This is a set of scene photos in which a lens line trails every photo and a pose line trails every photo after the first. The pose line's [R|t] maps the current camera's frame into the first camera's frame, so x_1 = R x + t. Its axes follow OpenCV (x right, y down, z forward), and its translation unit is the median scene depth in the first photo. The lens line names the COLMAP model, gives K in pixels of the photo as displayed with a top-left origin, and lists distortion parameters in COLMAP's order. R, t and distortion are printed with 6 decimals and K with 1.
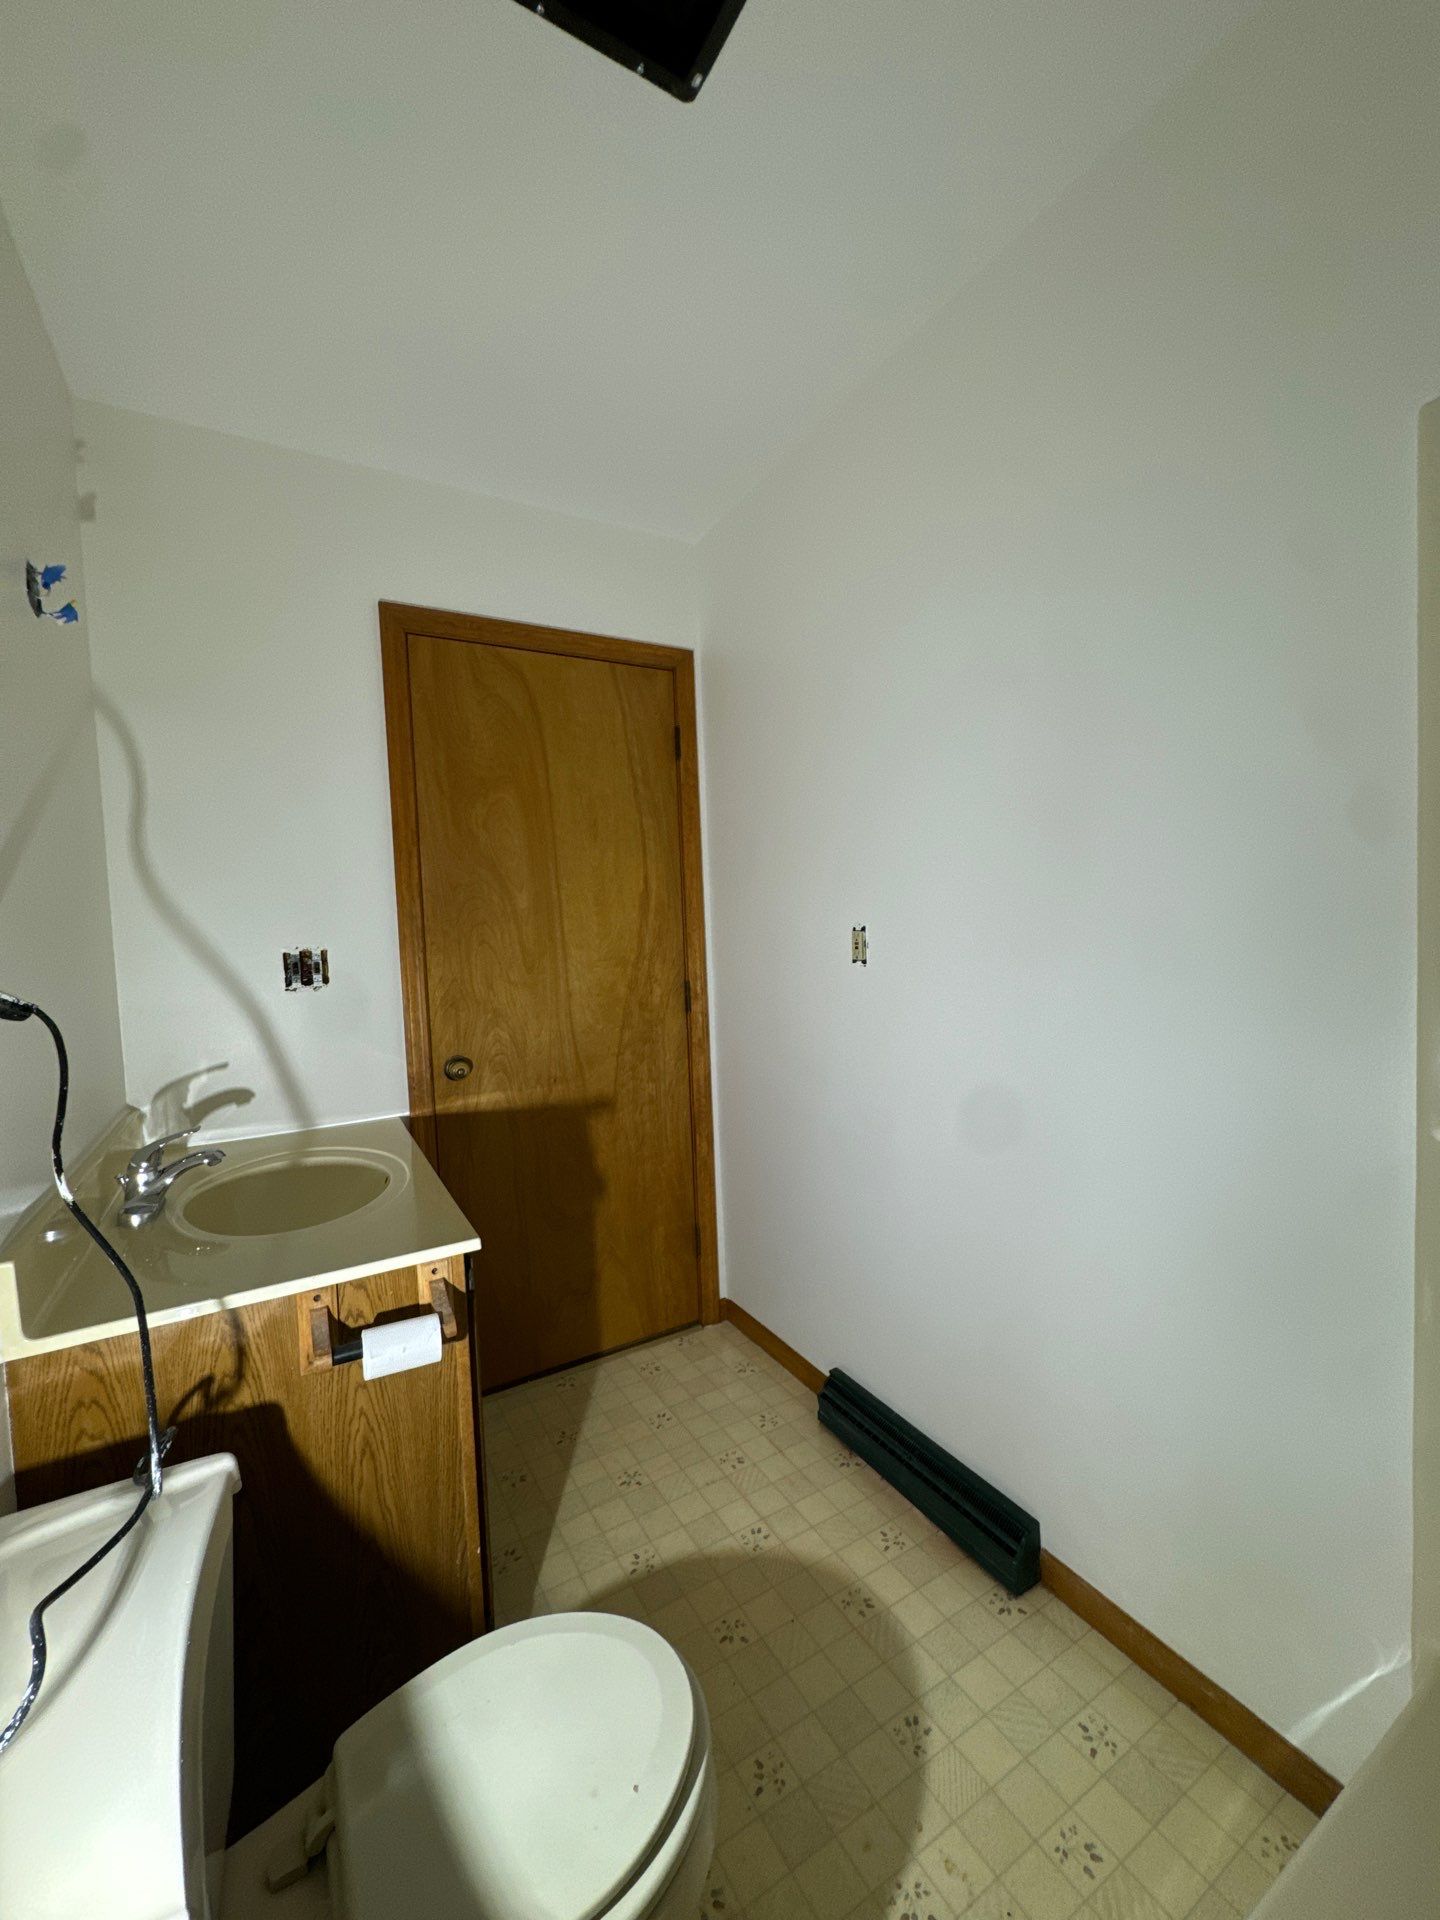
lens RADIAL K [[765.8, 0, 725.2], [0, 765.8, 962.4], [0, 0, 1]] dist [-0.003522, -0.000667]
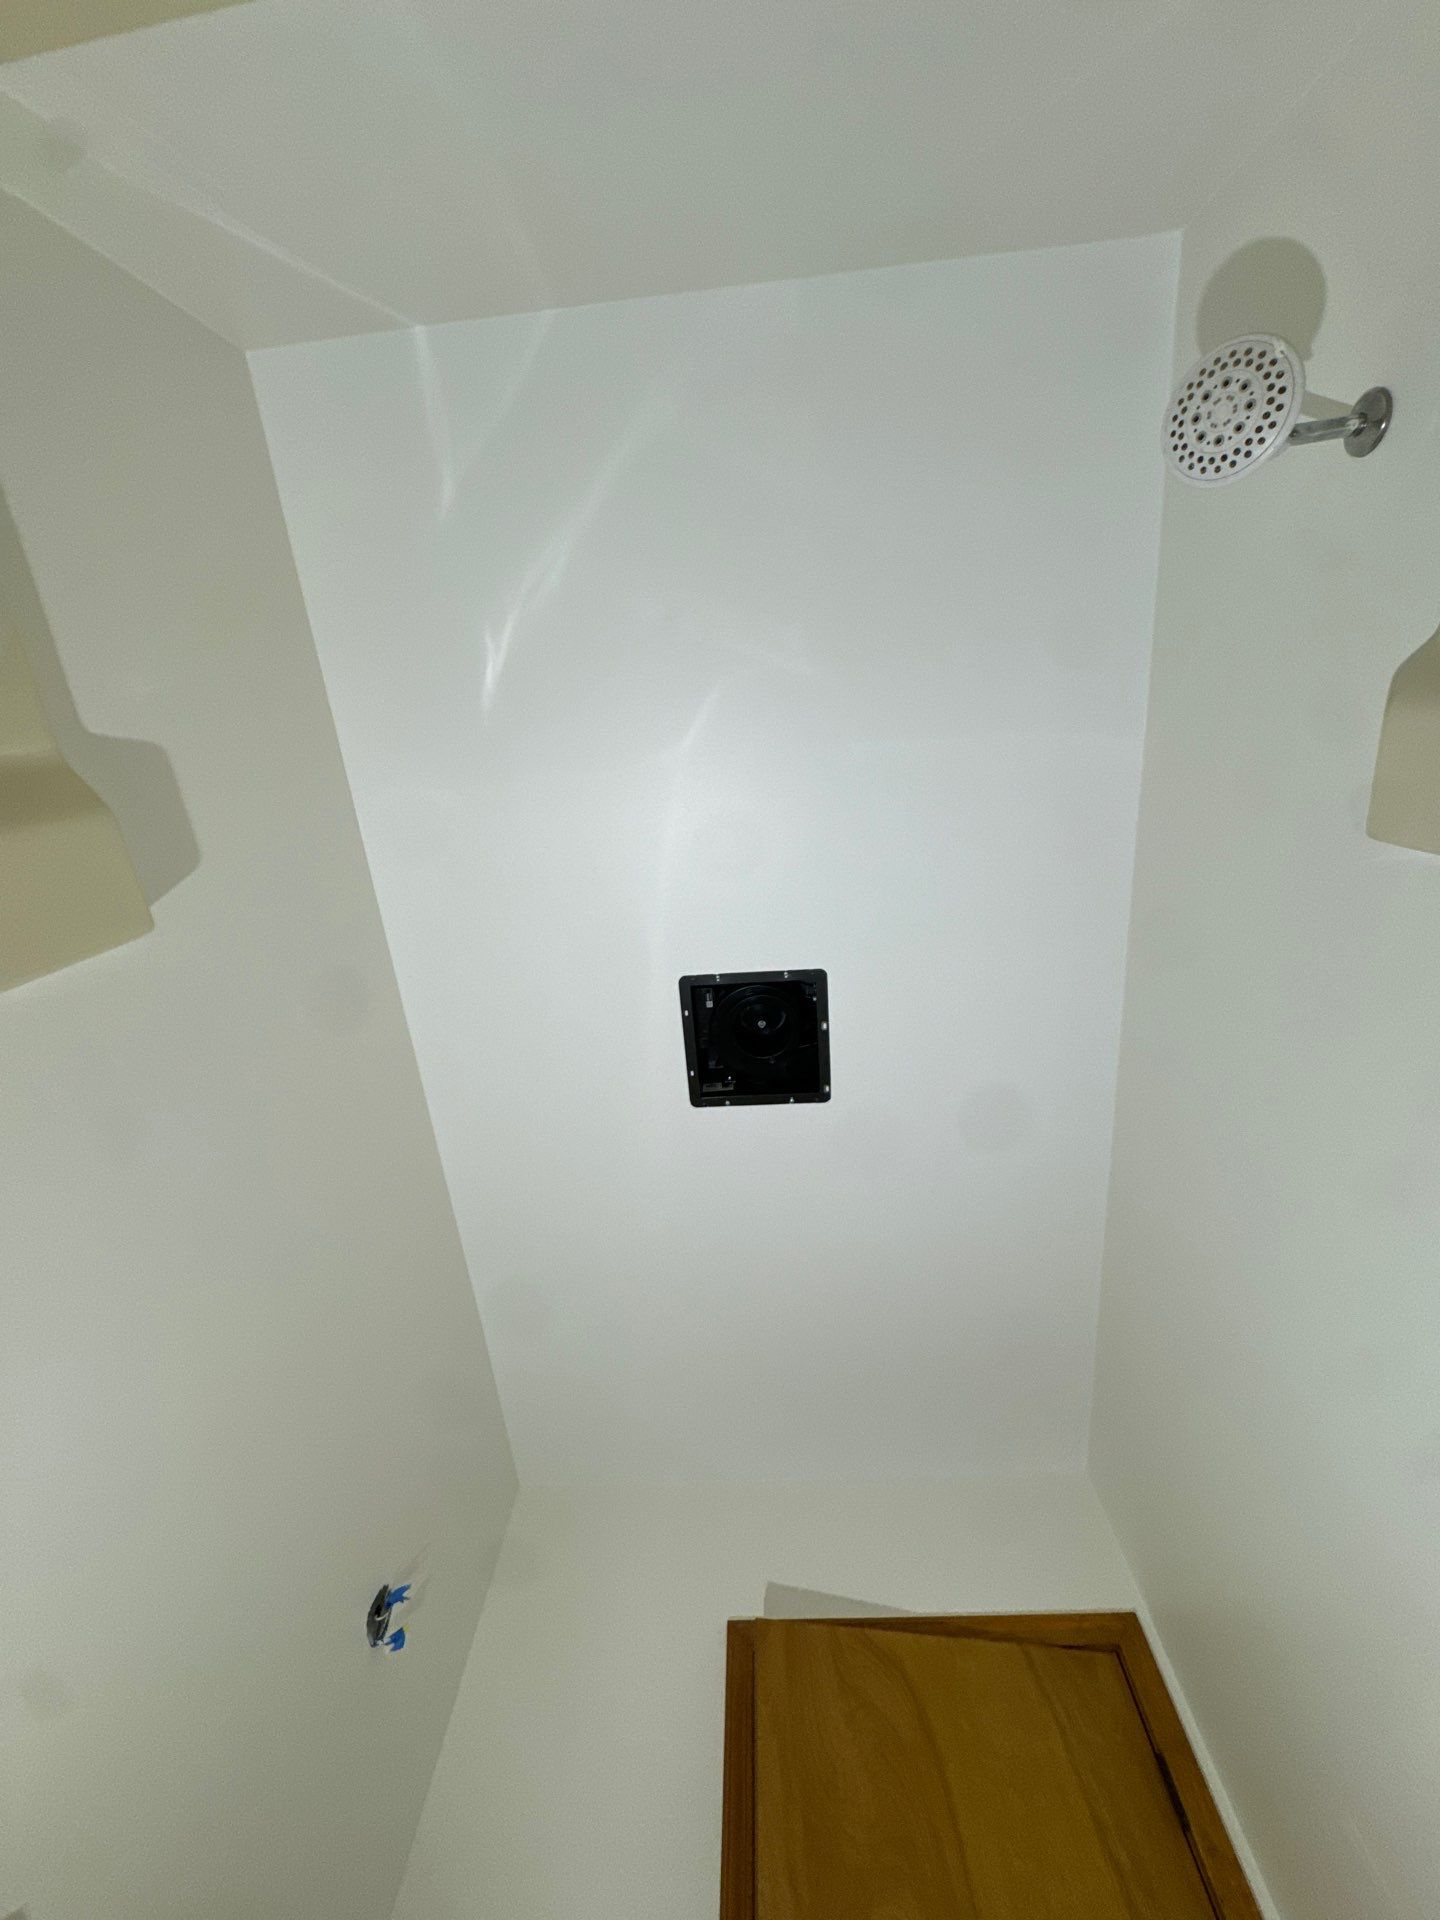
lens RADIAL K [[765.8, 0, 719.5], [0, 765.8, 958.5], [0, 0, 1]] dist [-0.003522, -0.000667]
pose [[0.808812, -0.528601, -0.257690, 0.183946], [-0.105311, 0.300918, -0.947817, 0.148011], [0.578561, 0.793744, 0.187718, 0.214136]]
